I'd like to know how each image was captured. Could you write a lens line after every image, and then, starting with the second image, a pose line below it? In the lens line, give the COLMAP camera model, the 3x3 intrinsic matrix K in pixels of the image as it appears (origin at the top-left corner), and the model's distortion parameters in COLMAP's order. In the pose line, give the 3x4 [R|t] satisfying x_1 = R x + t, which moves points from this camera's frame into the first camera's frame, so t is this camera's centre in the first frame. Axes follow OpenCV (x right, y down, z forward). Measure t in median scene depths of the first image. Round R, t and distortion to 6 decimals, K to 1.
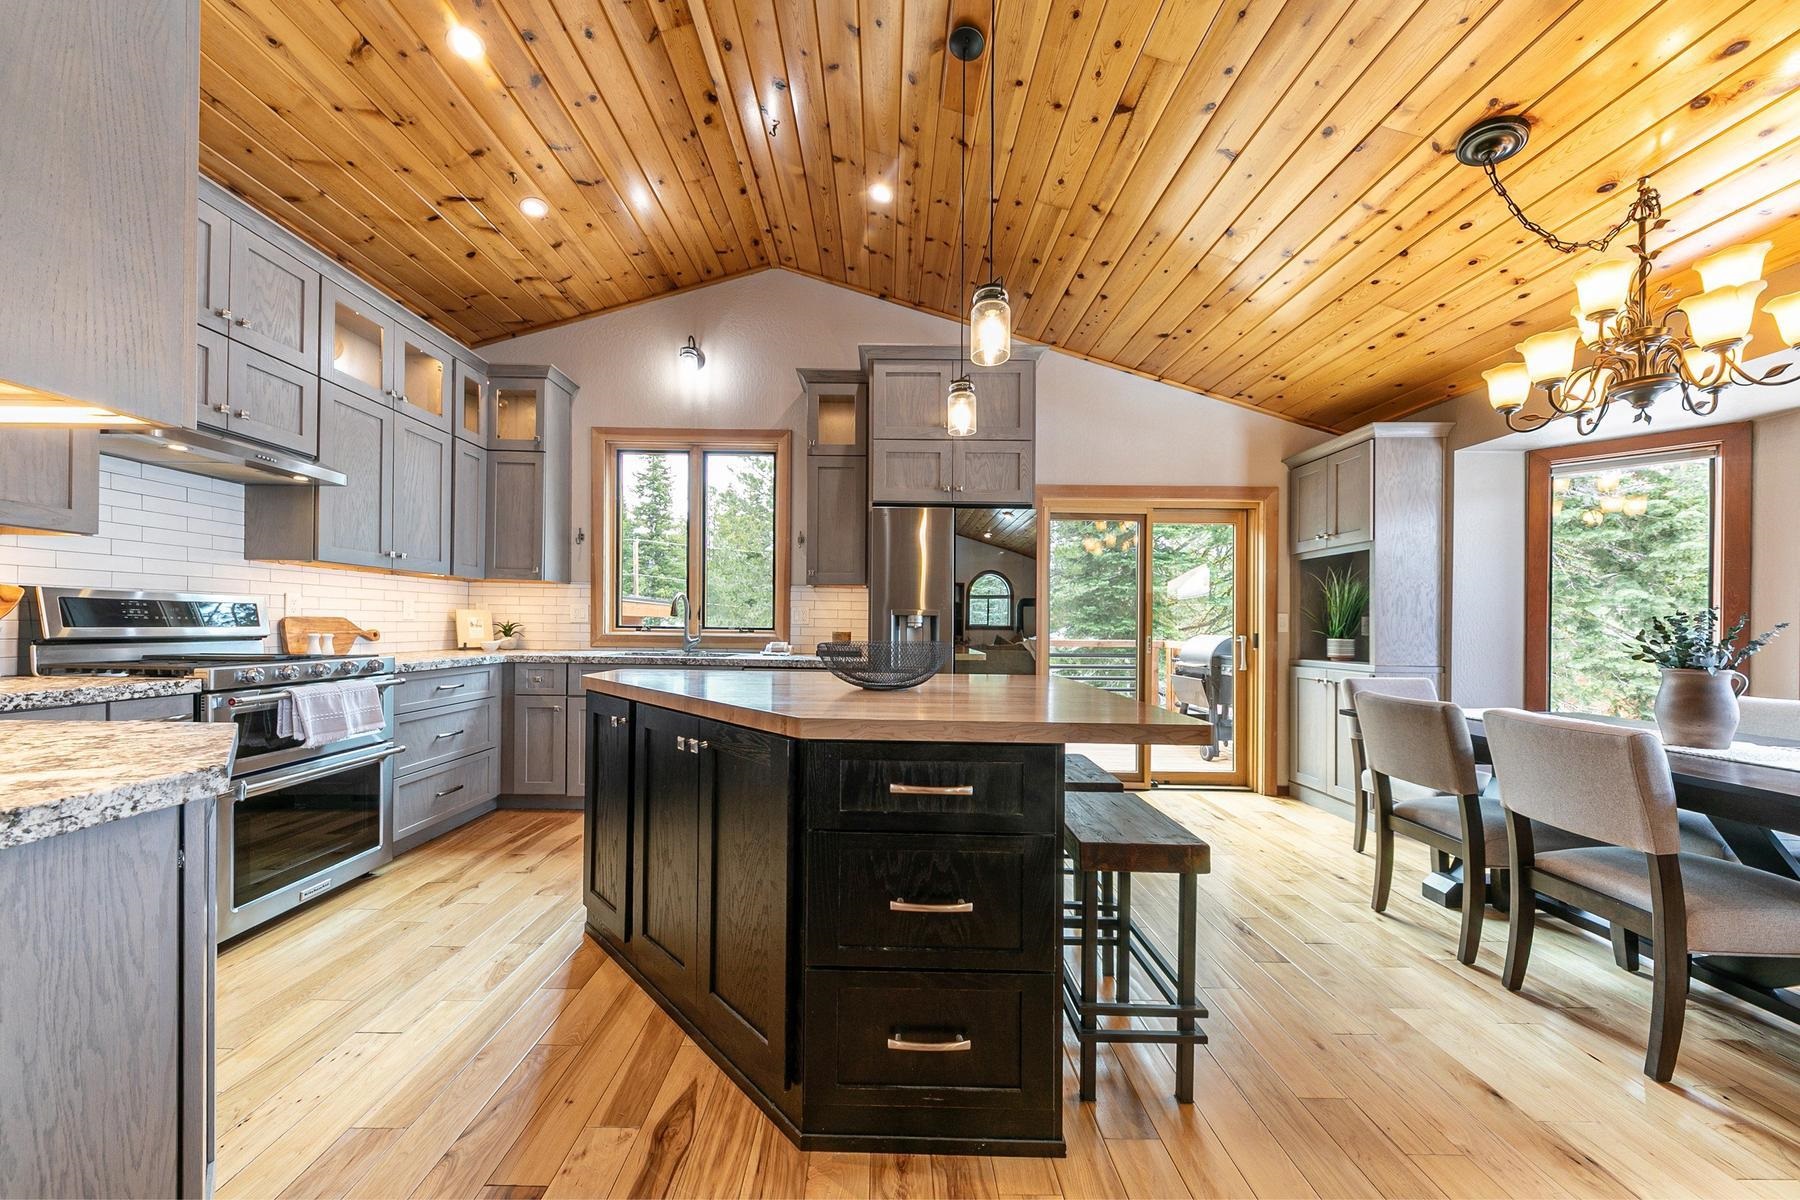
lens RADIAL K [[624.3, 0, 880.6], [0, 624.3, 640.8], [0, 0, 1]] dist [0.003578, -0.001703]
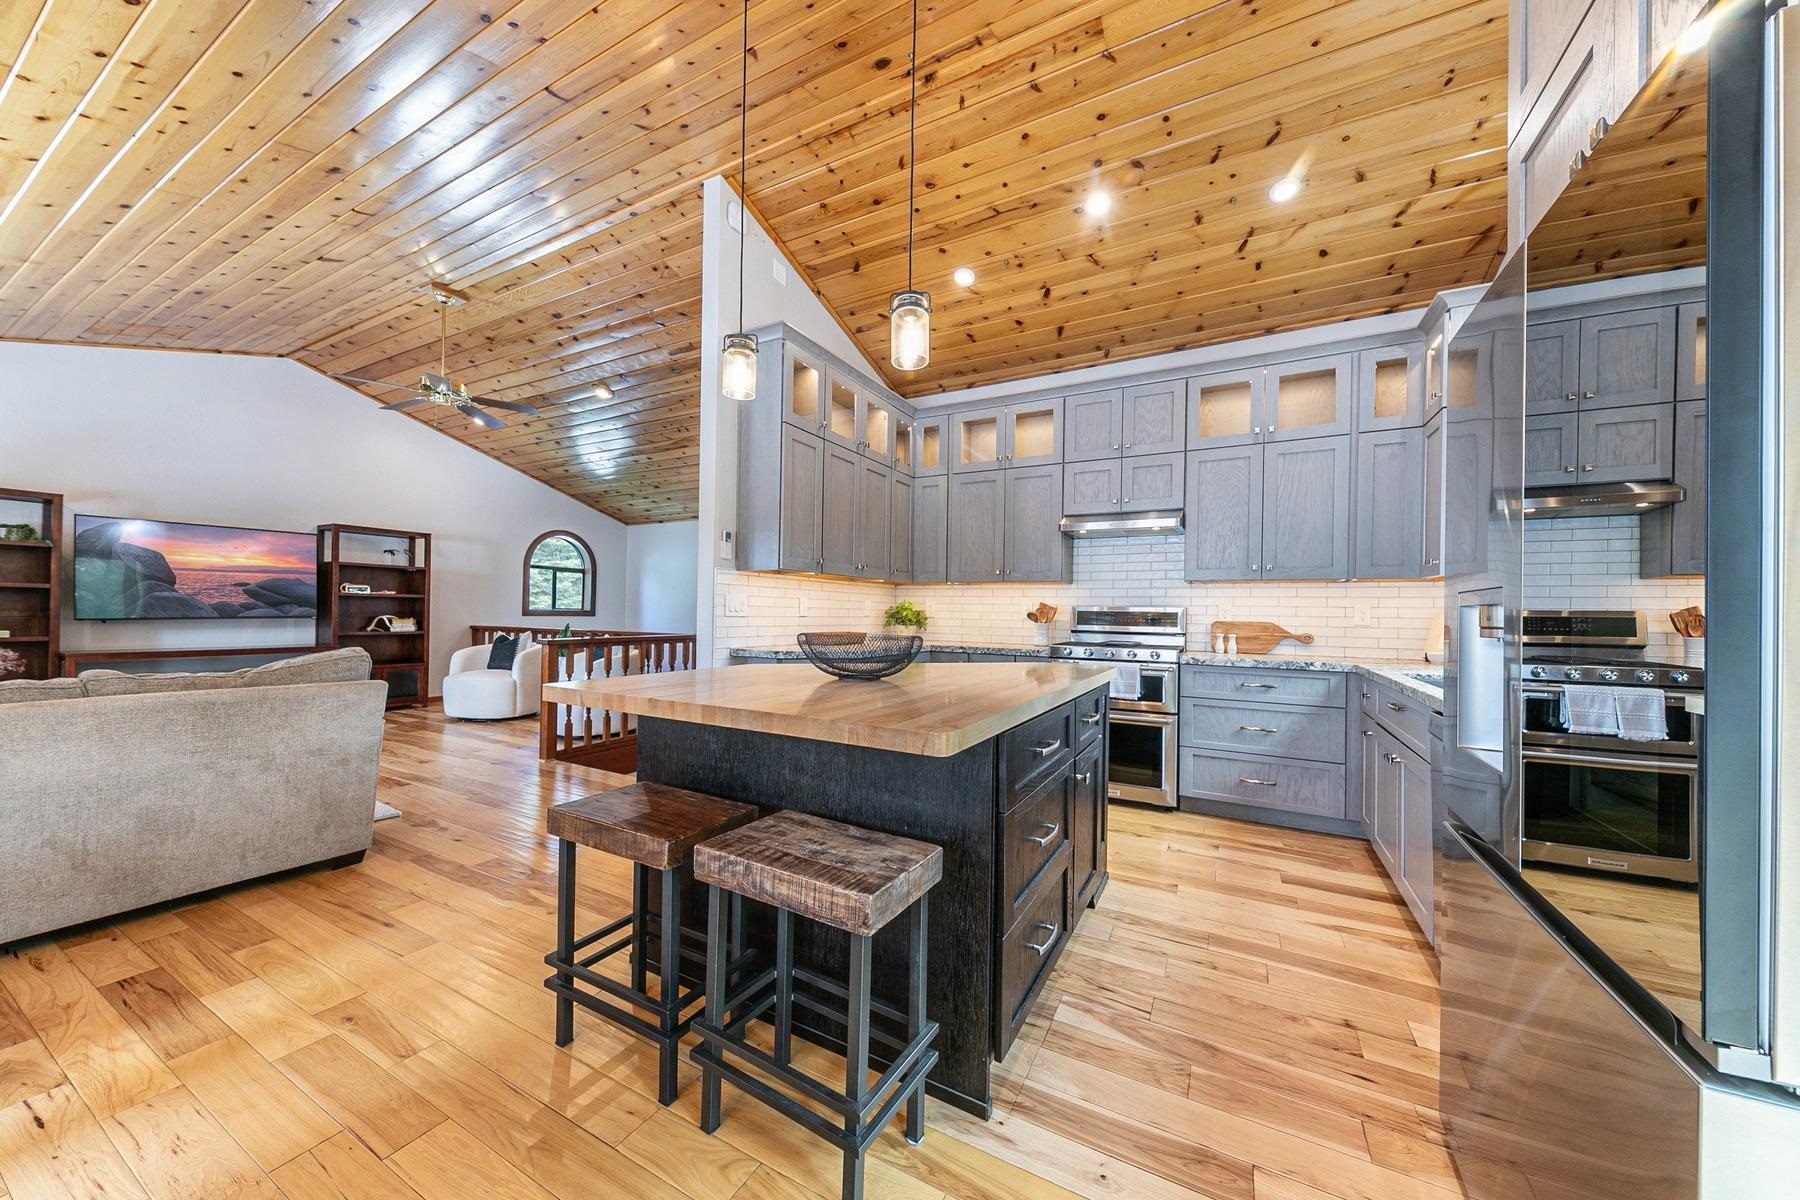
lens RADIAL K [[624.3, 0, 899.8], [0, 624.3, 626.5], [0, 0, 1]] dist [0.003578, -0.001703]
pose [[-0.474189, -0.008151, -0.880385, 0.523414], [-0.047549, 0.998735, 0.016364, -0.014753], [0.879138, 0.049621, -0.473977, 0.905773]]
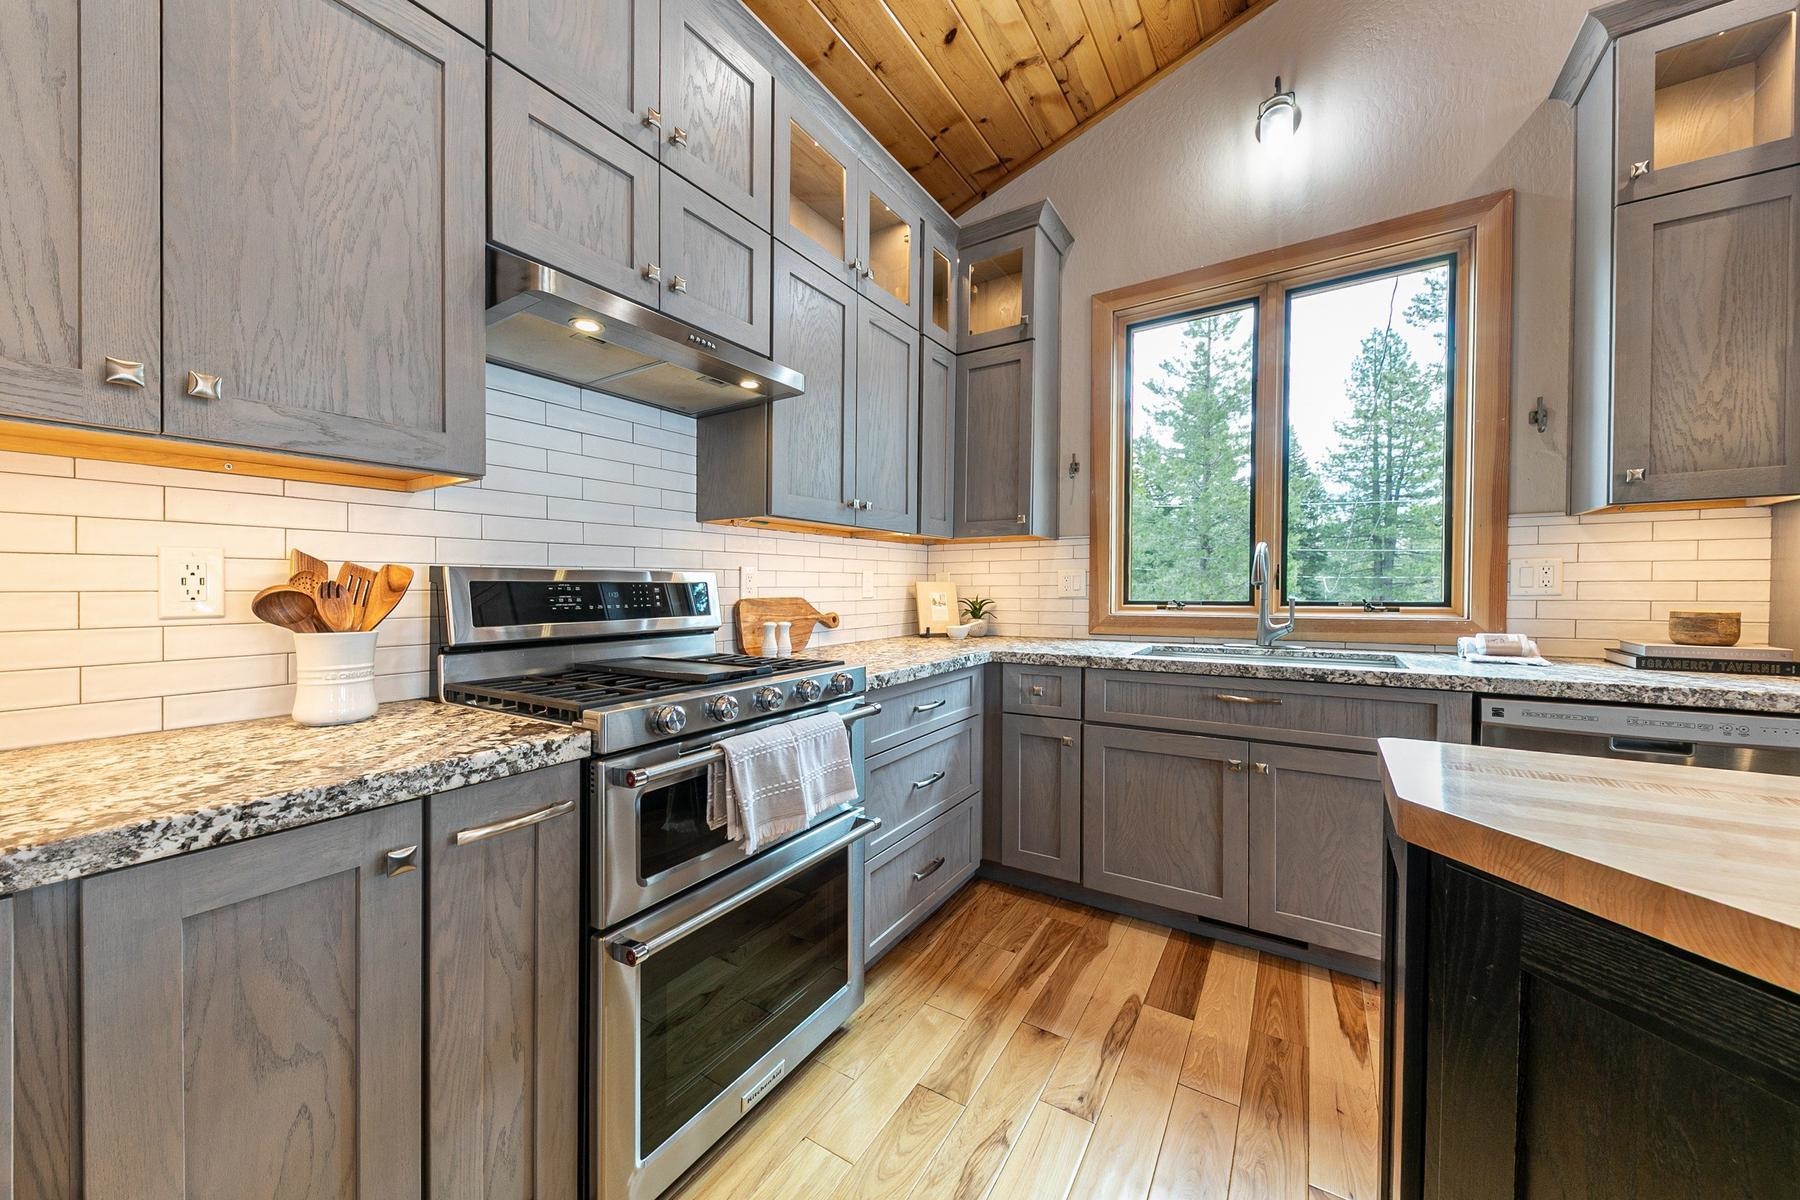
lens RADIAL K [[624.3, 0, 879.1], [0, 624.3, 601.8], [0, 0, 1]] dist [0.003578, -0.001703]
pose [[0.831259, -0.007247, -0.555839, -0.355478], [0.003481, 0.999963, -0.007831, -0.024970], [0.555875, 0.004574, 0.831253, 0.417976]]
